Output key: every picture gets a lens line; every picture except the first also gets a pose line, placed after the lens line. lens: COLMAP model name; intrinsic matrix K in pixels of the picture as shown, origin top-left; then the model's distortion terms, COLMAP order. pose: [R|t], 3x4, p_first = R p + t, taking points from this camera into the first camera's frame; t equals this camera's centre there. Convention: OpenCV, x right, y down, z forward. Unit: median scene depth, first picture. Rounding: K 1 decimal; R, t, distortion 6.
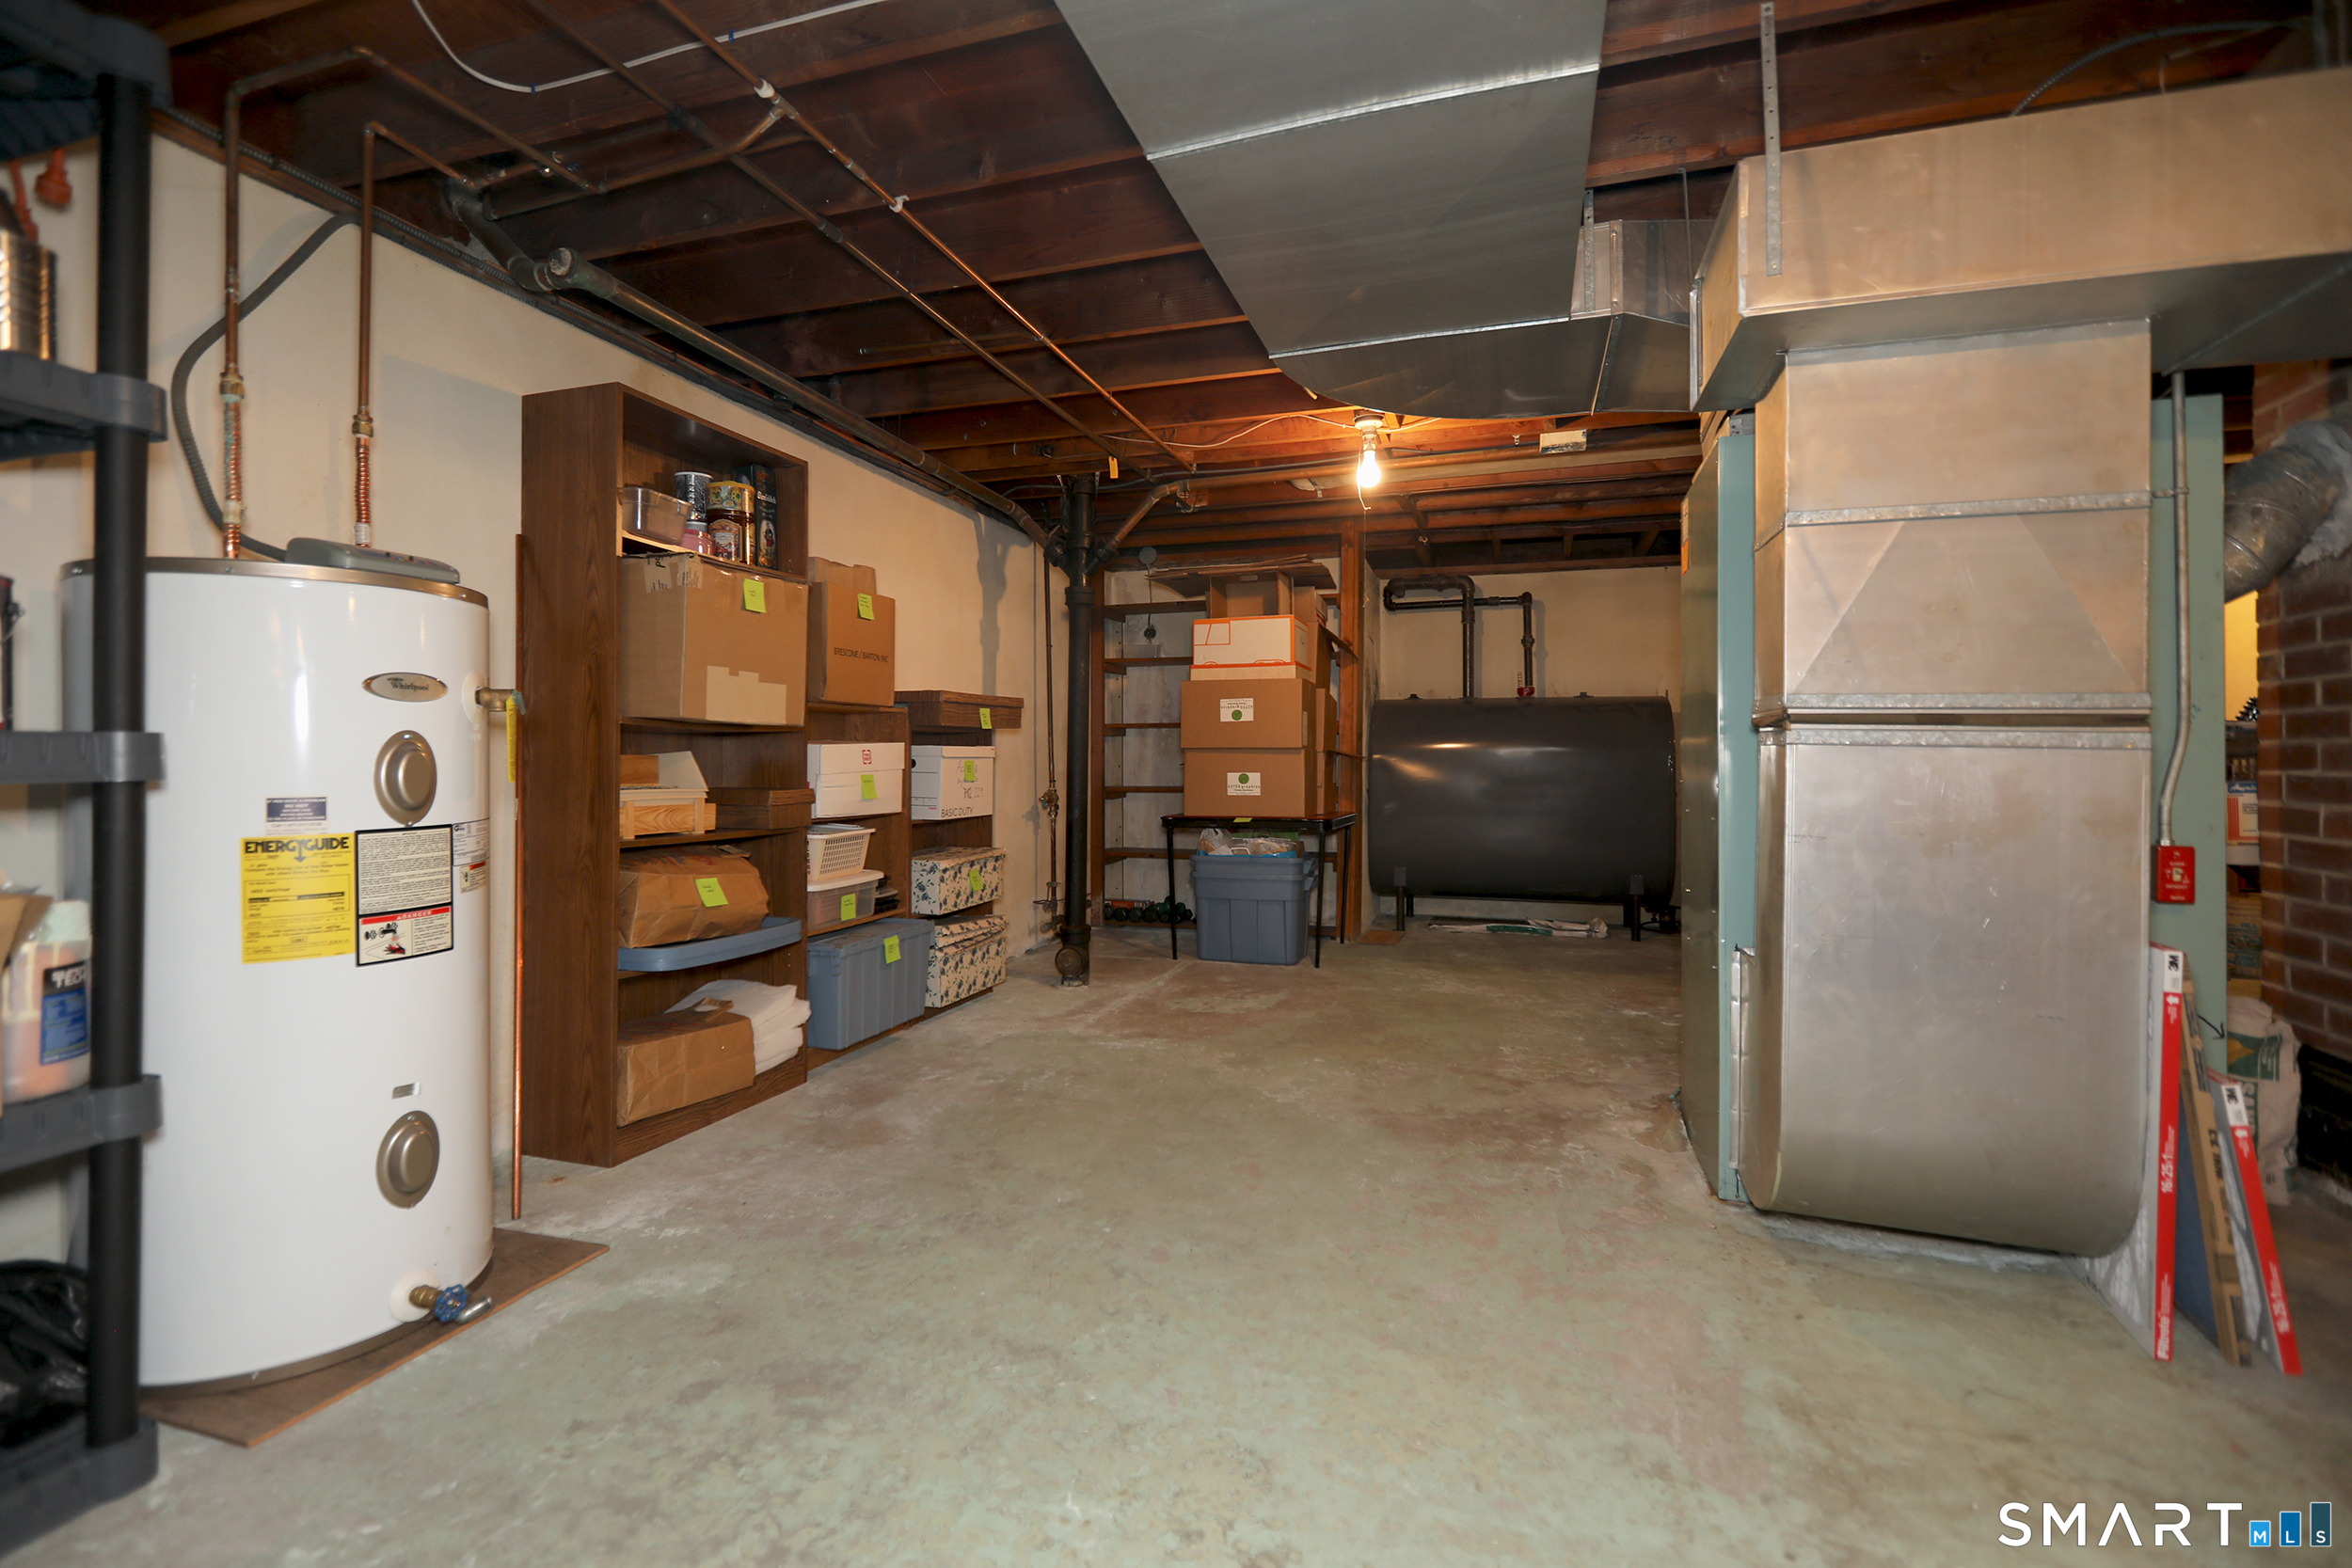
lens RADIAL K [[1060.3, 0, 1172.6], [0, 1060.3, 766.0], [0, 0, 1]] dist [-0.003093, -0.000190]
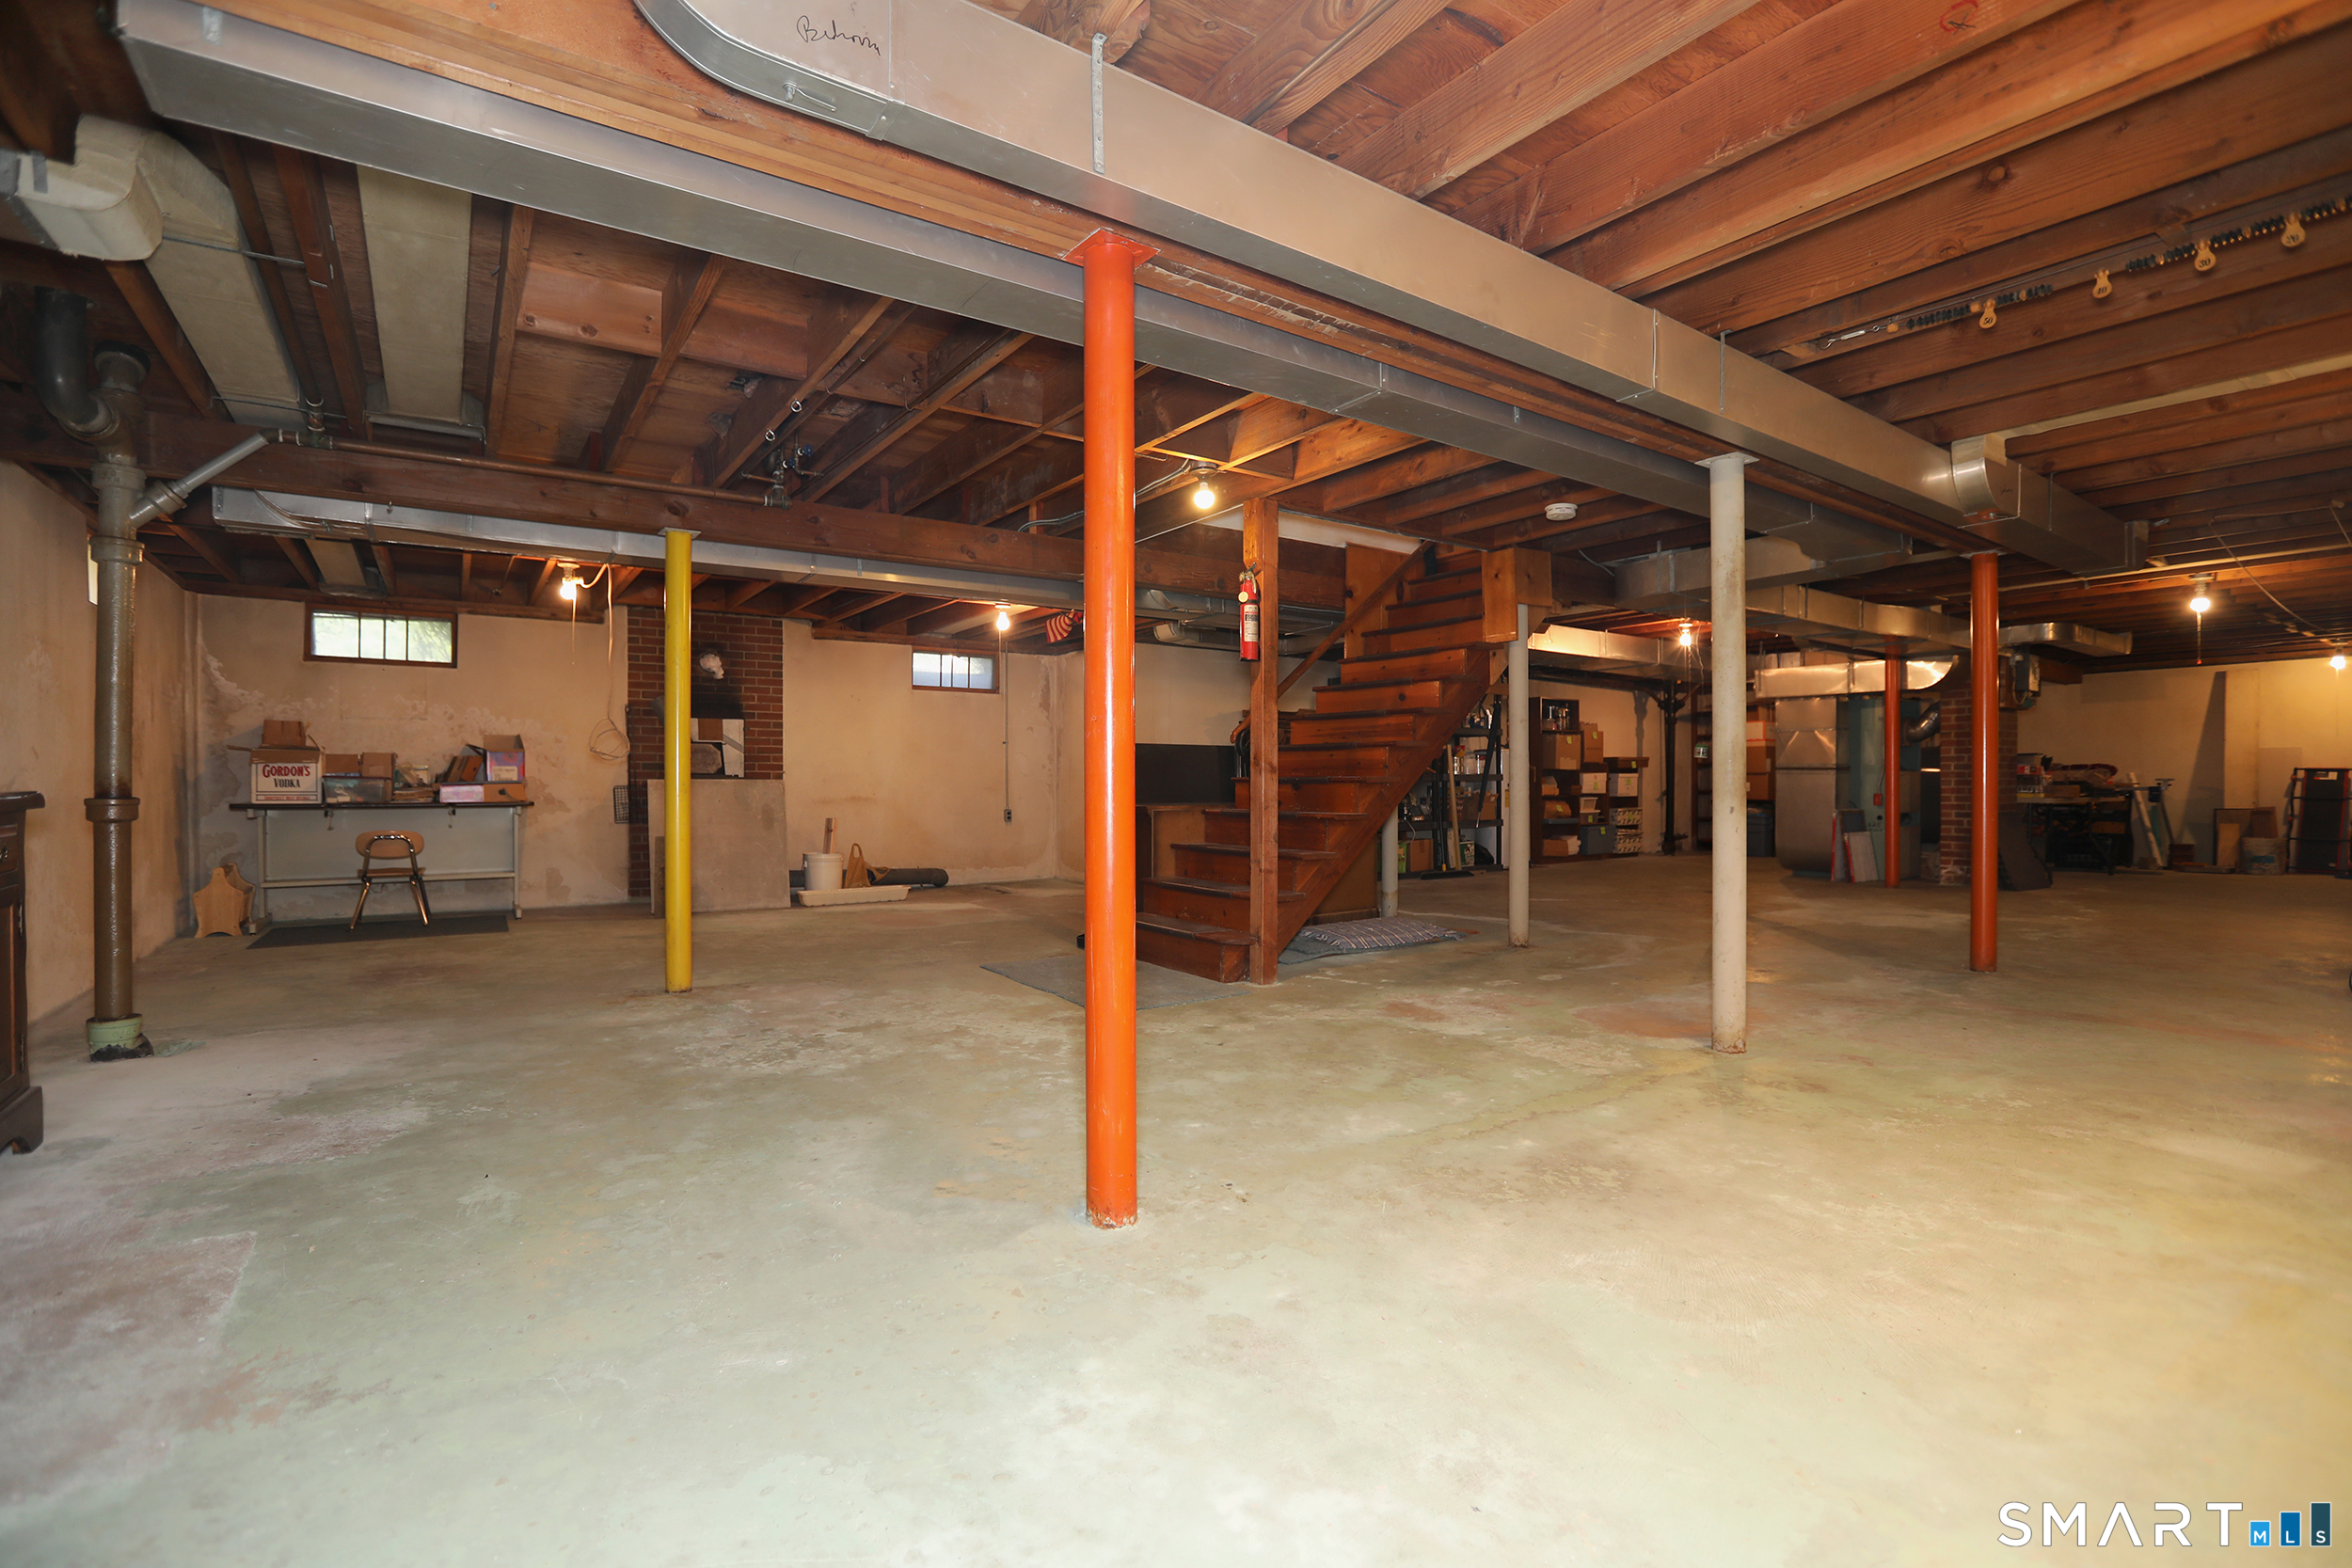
lens RADIAL K [[1060.3, 0, 1177.1], [0, 1060.3, 777.9], [0, 0, 1]] dist [-0.003093, -0.000190]
pose [[0.797675, -0.012457, -0.602959, 0.737769], [0.007895, 0.999917, -0.010213, 0.019607], [0.603036, 0.003386, 0.797707, -2.693825]]
